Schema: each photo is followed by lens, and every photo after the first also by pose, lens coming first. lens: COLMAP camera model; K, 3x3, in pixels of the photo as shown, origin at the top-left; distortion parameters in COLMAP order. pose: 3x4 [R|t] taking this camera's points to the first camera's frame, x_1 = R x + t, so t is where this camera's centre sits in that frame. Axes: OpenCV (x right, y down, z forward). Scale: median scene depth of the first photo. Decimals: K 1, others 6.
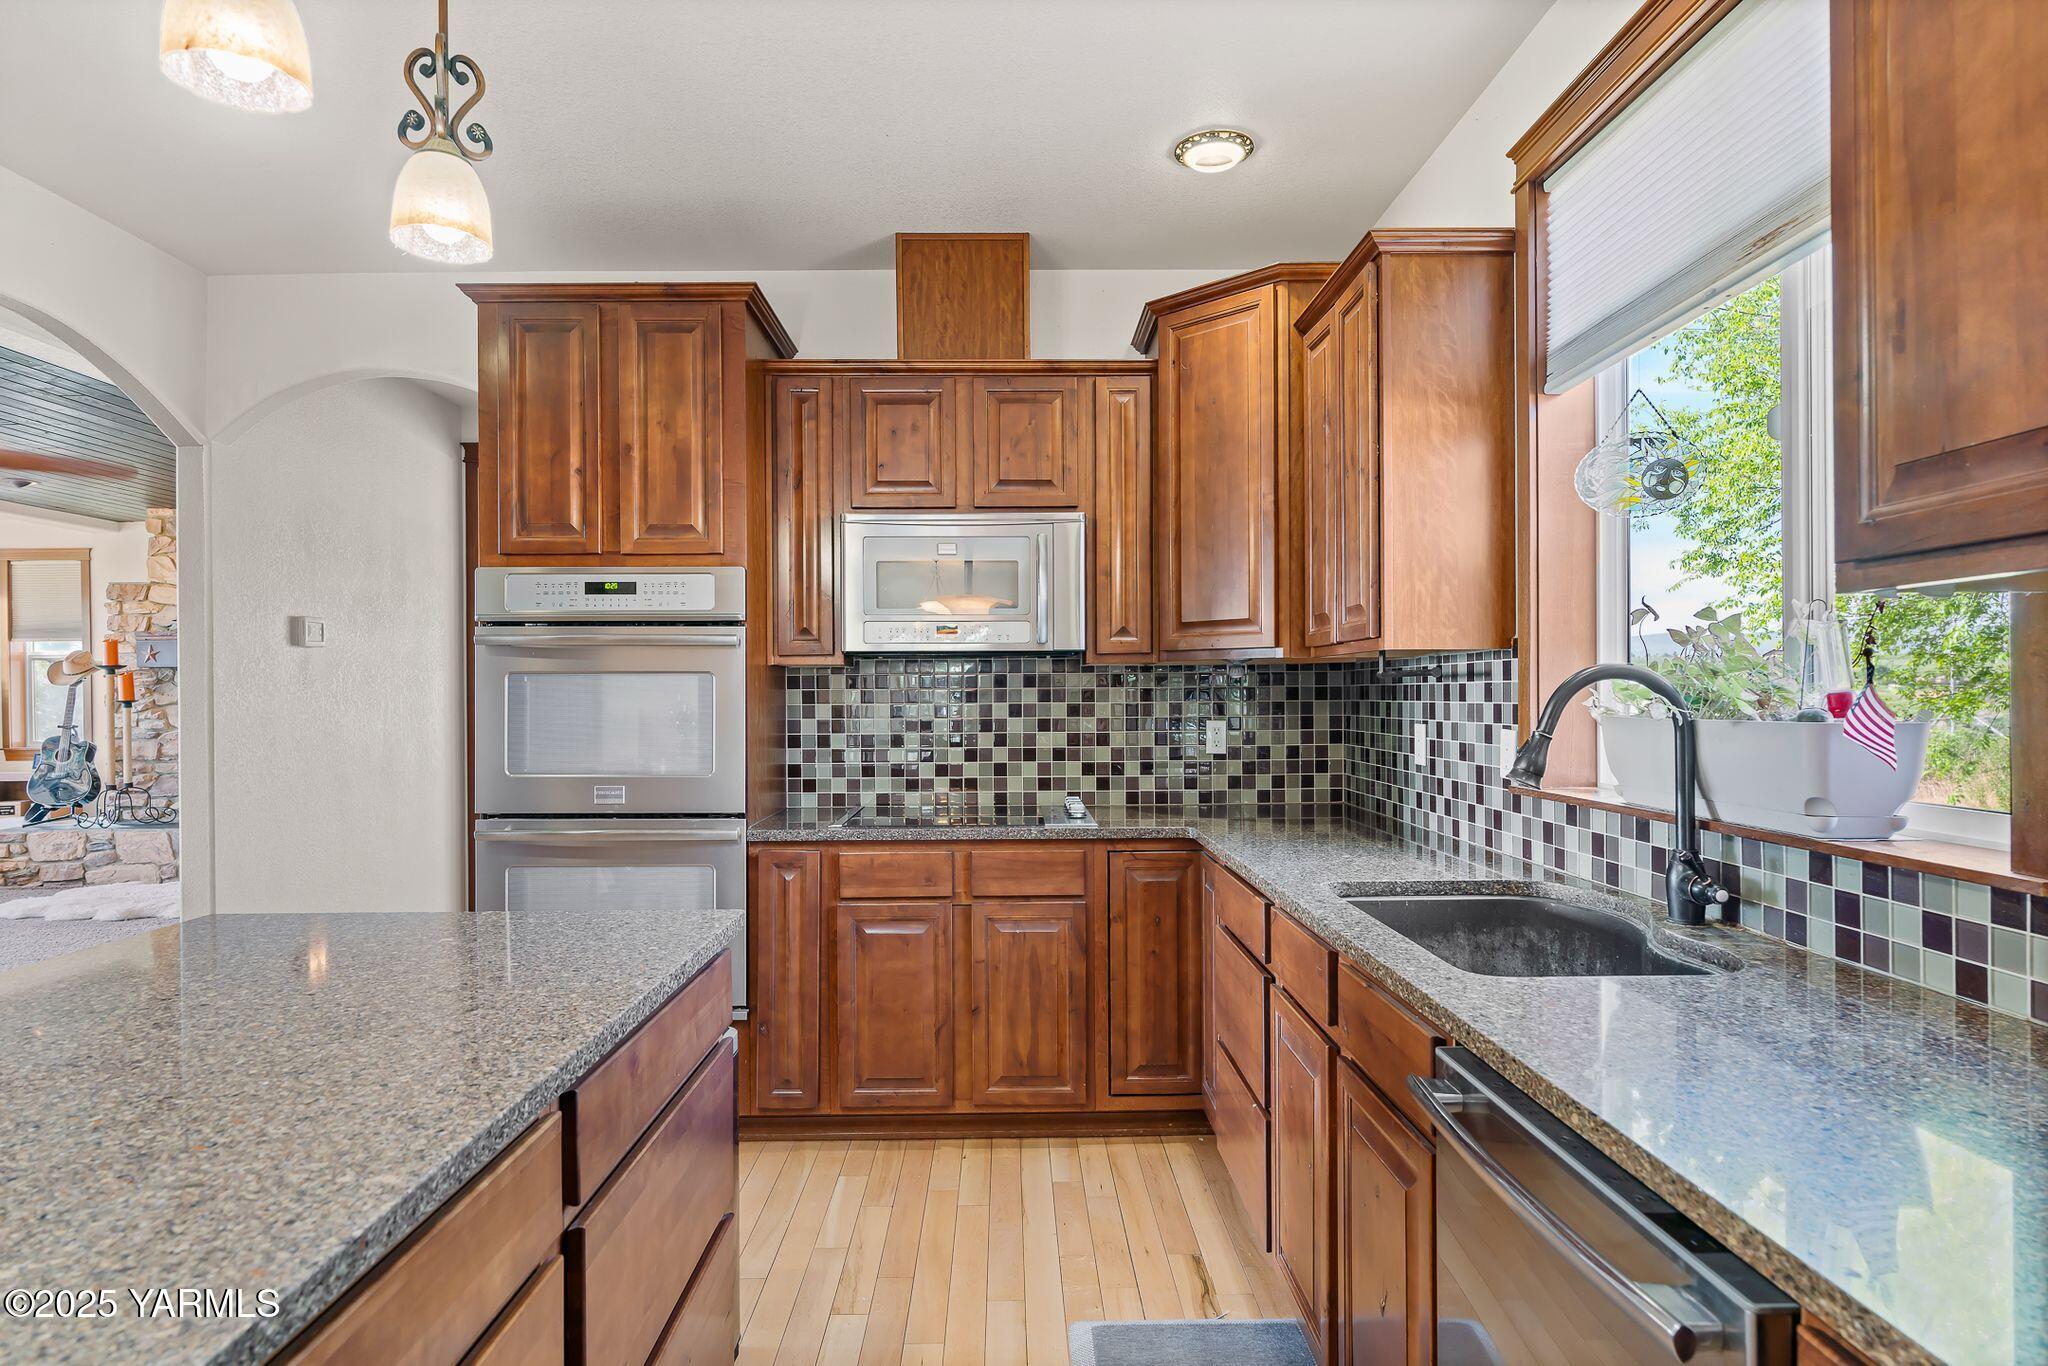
lens RADIAL K [[1133.7, 0, 1024.0], [0, 1133.7, 700.0], [0, 0, 1]] dist [0.002331, 0.001101]
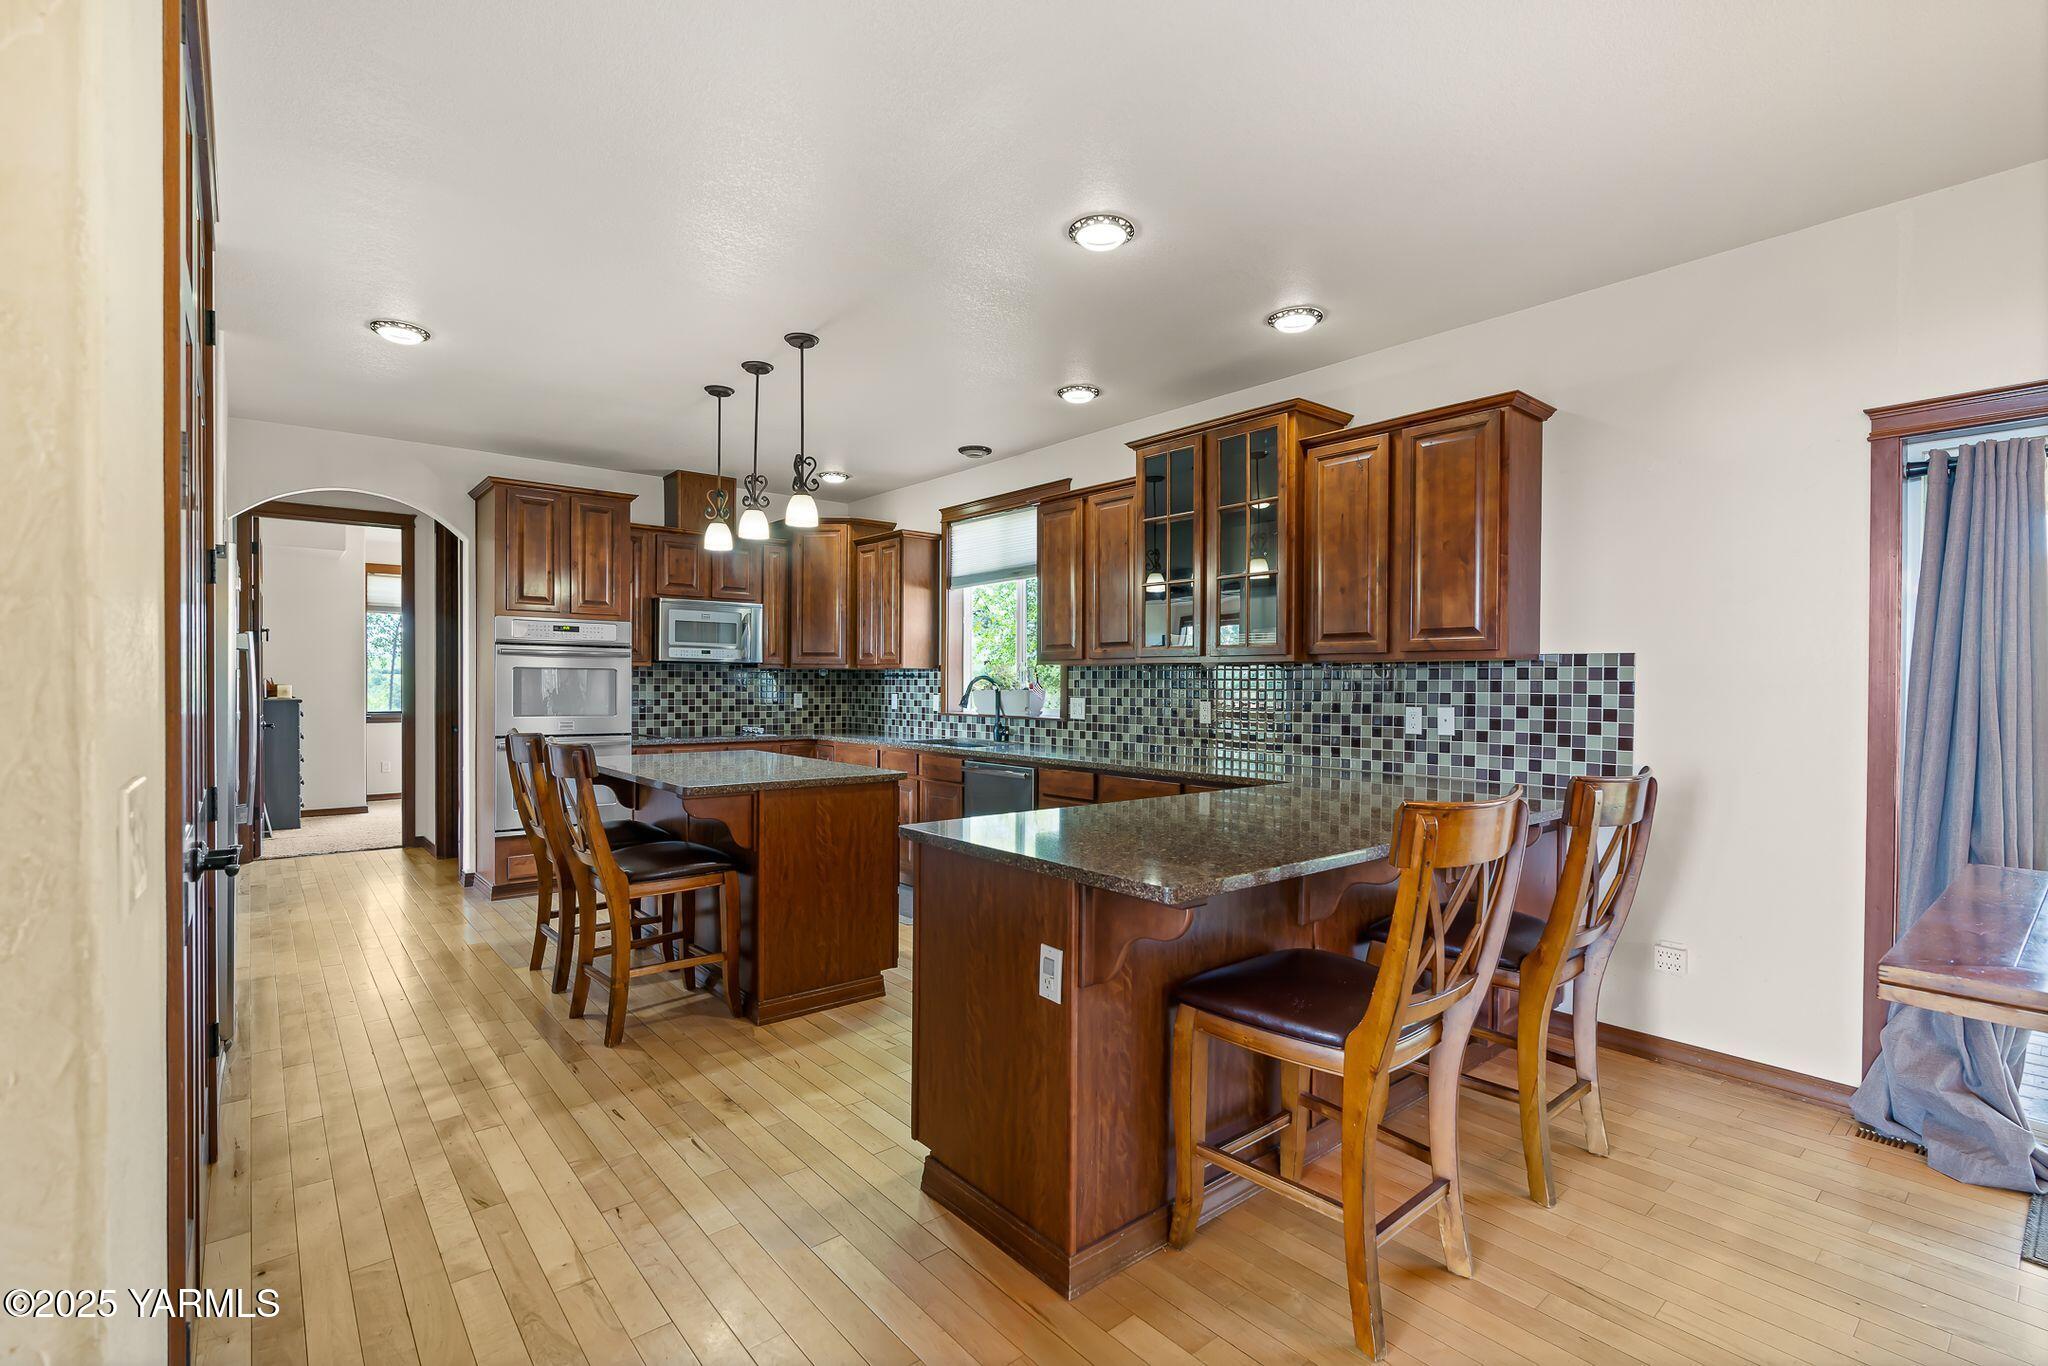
lens RADIAL K [[934.2, 0, 1026.0], [0, 934.2, 685.2], [0, 0, 1]] dist [0.000868, 0.001434]
pose [[0.772096, 0.011017, 0.635411, -0.809638], [-0.008922, 0.999939, -0.006496, 0.011491], [-0.635444, -0.000654, 0.772147, -0.905732]]
